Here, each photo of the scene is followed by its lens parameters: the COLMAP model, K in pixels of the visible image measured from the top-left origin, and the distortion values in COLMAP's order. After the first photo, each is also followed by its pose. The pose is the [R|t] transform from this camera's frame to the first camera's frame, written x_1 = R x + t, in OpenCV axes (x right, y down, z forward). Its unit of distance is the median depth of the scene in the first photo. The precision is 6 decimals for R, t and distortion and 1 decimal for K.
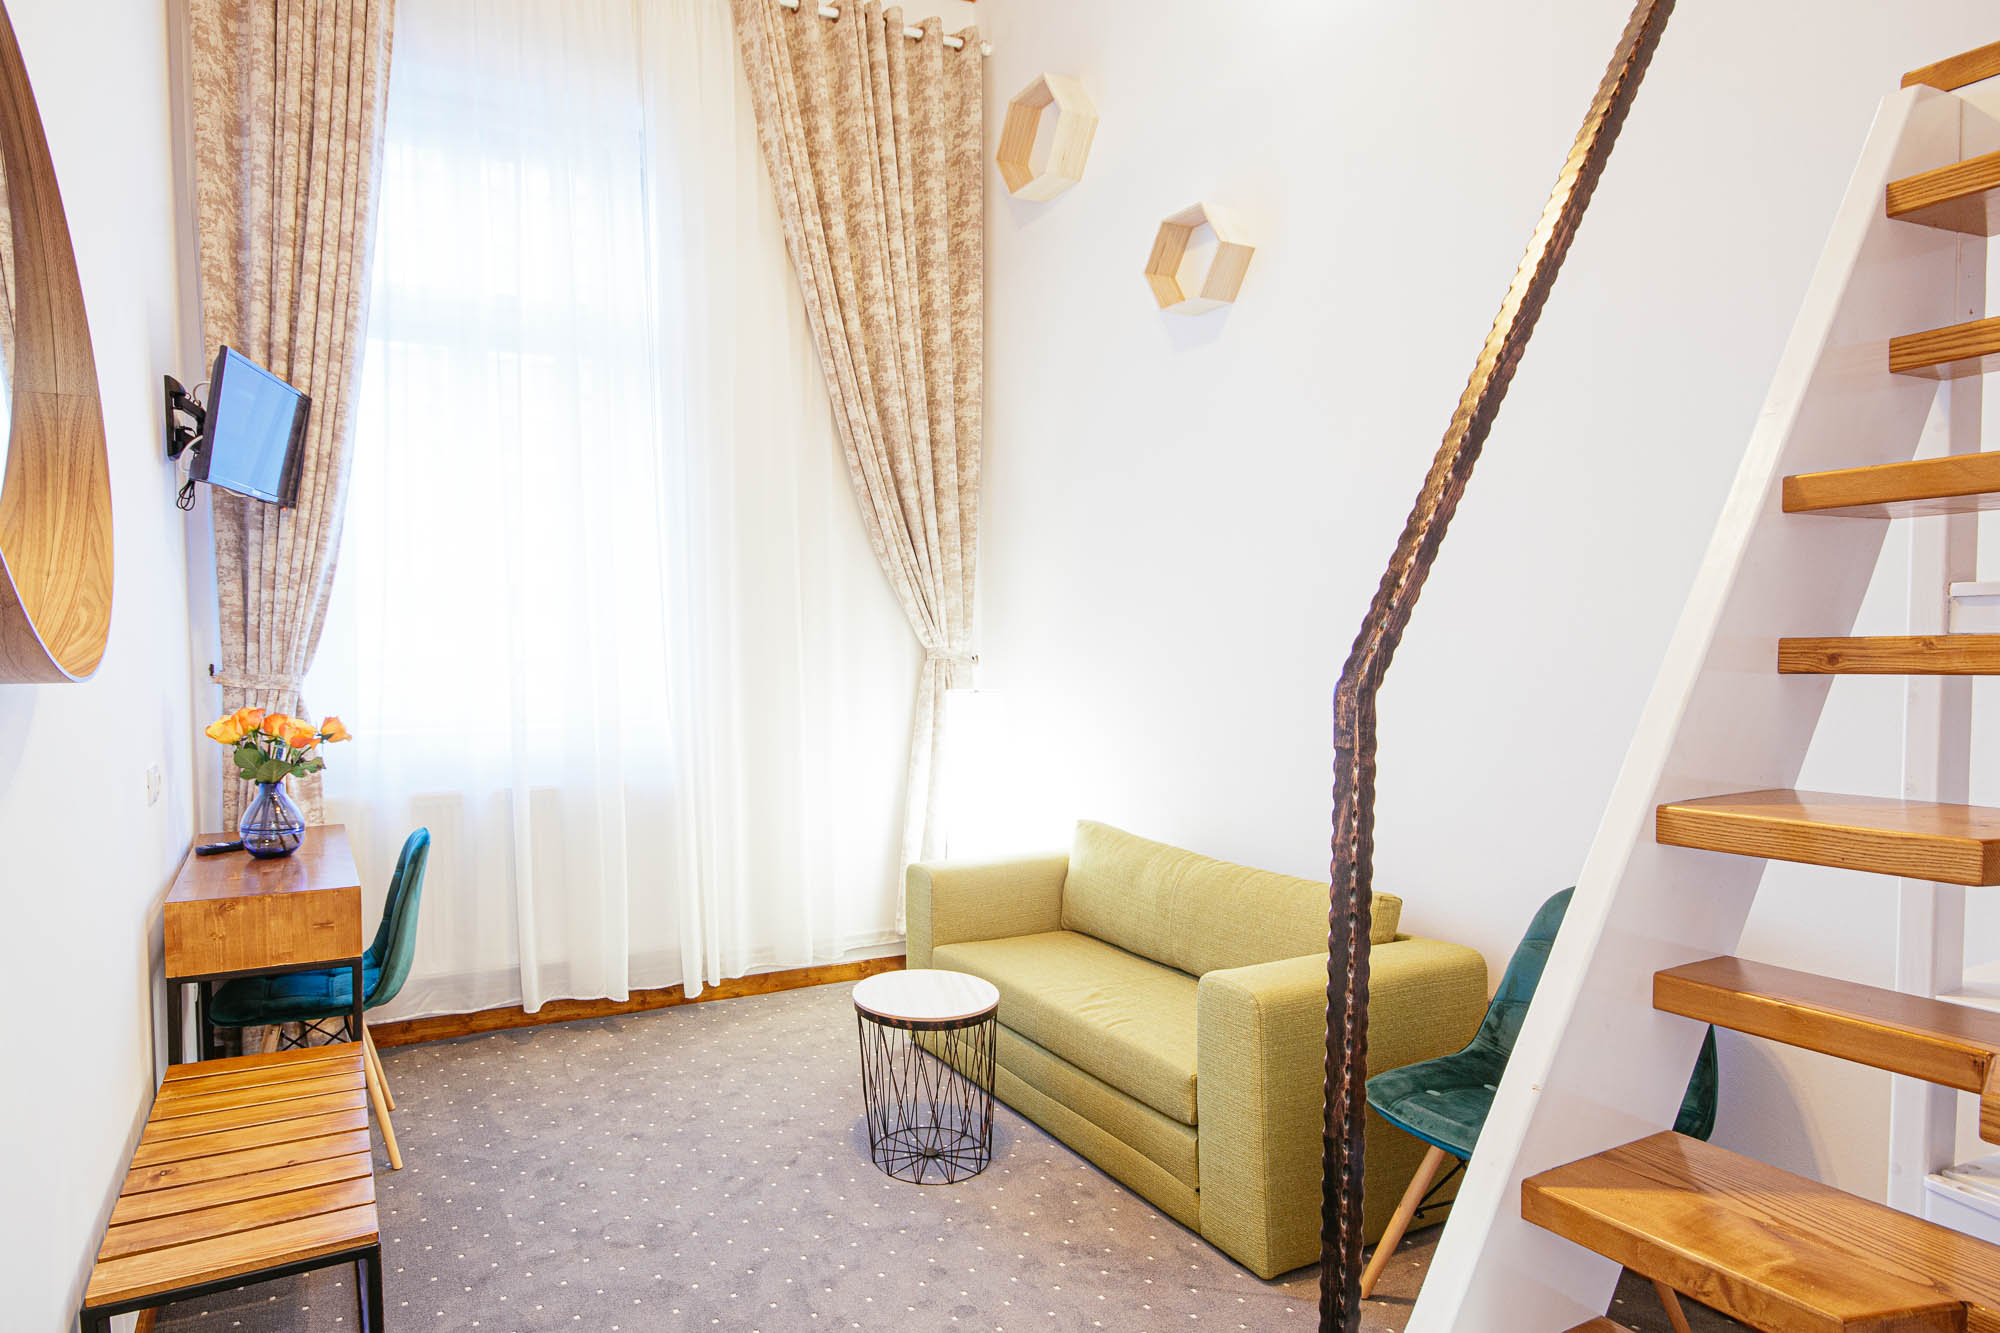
lens RADIAL K [[850.1, 0, 898.9], [0, 850.1, 662.9], [0, 0, 1]] dist [0.004132, 0.000336]
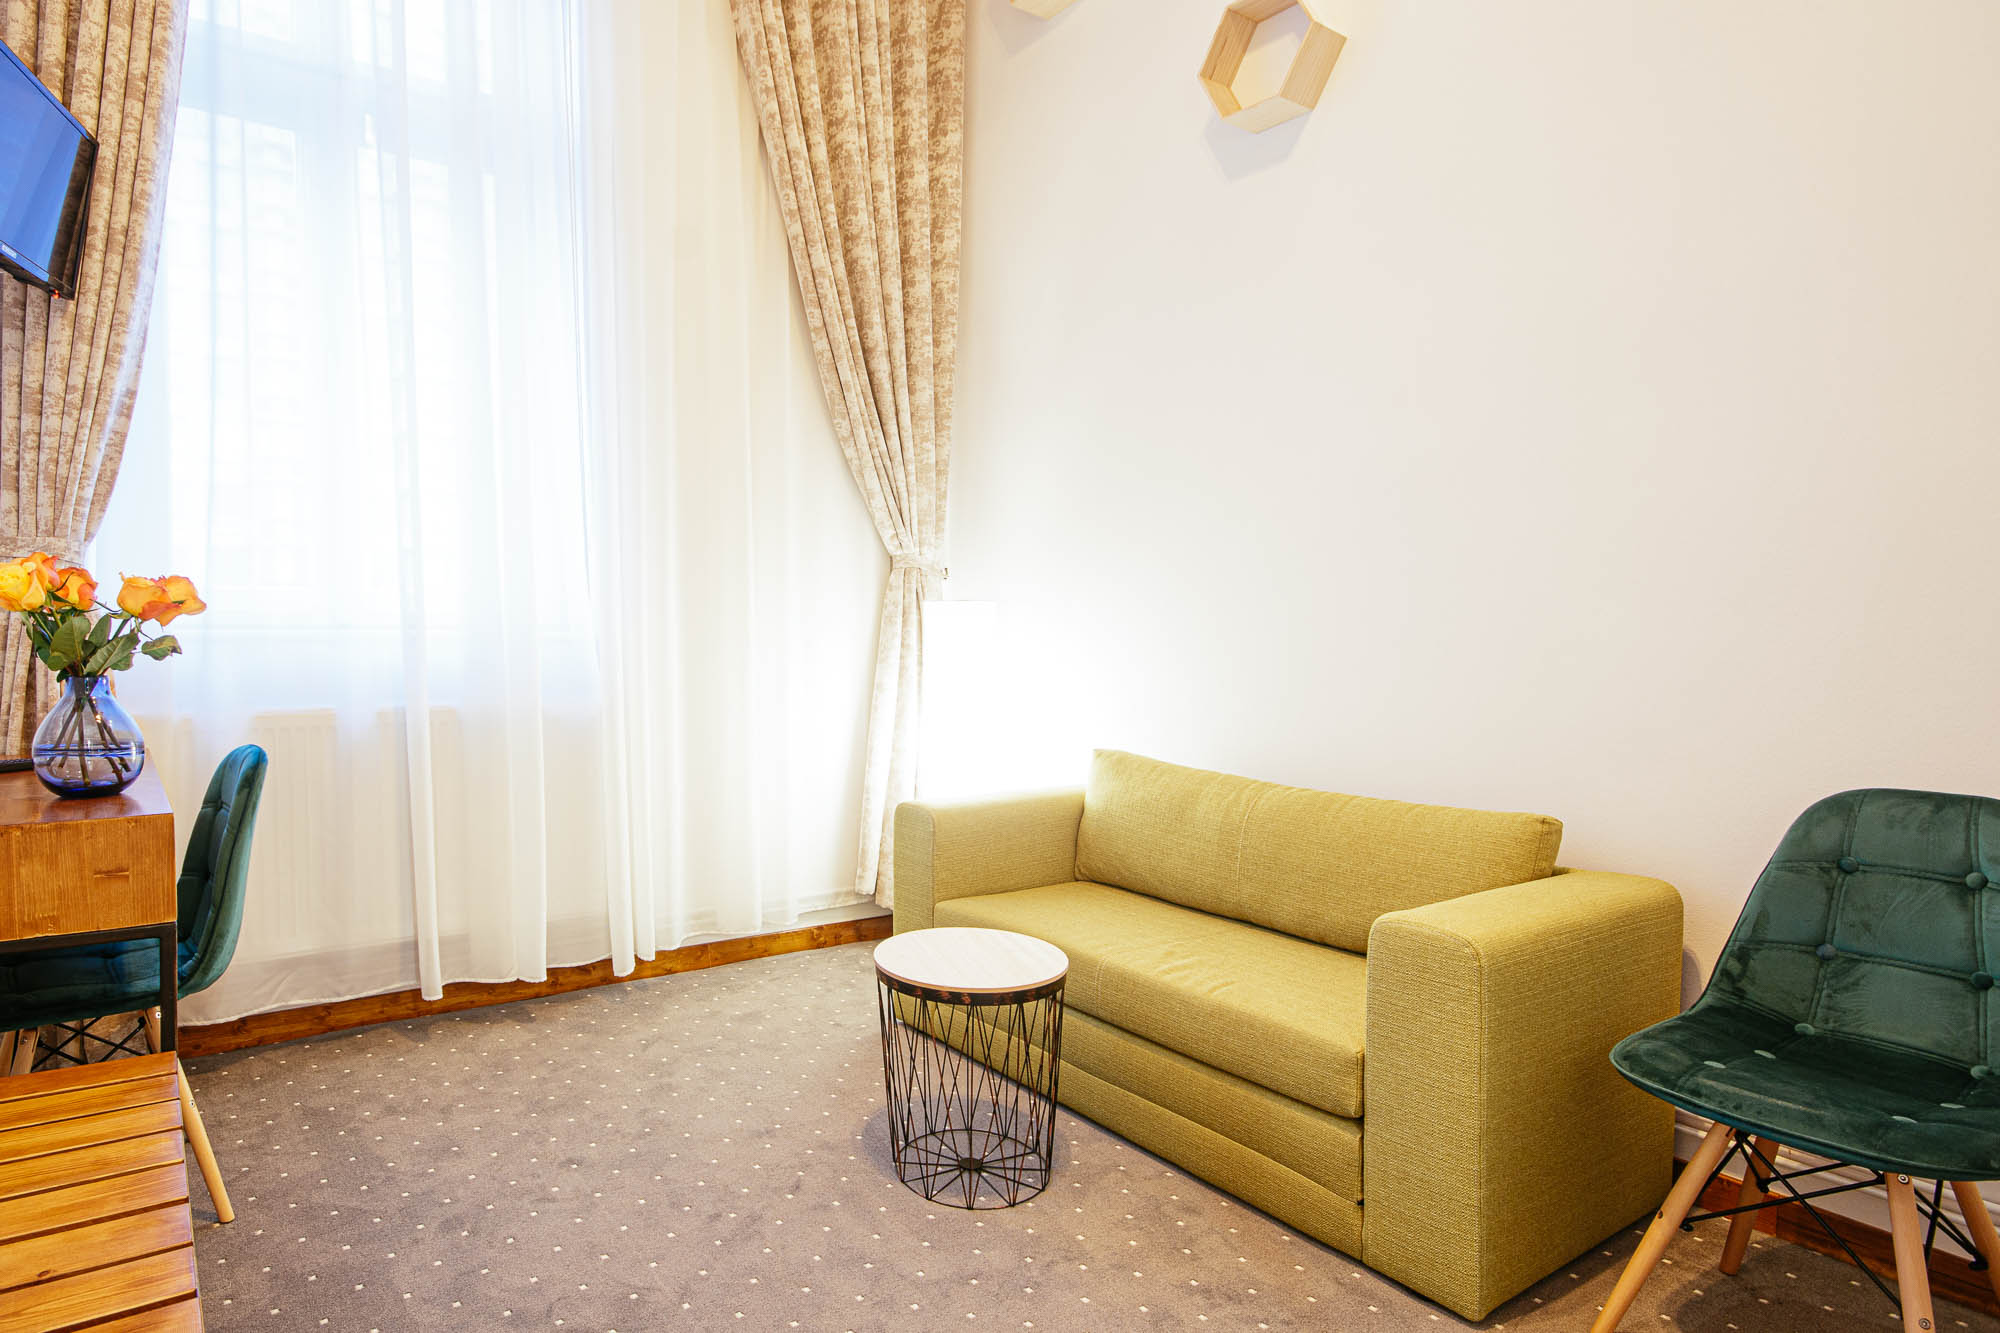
lens RADIAL K [[911.9, 0, 887.2], [0, 911.9, 622.8], [0, 0, 1]] dist [0.012359, -0.006068]
pose [[0.995065, 0.006923, 0.098987, -0.108959], [-0.007826, 0.999931, 0.008744, 0.072247], [-0.098920, -0.009476, 0.995050, 0.170906]]
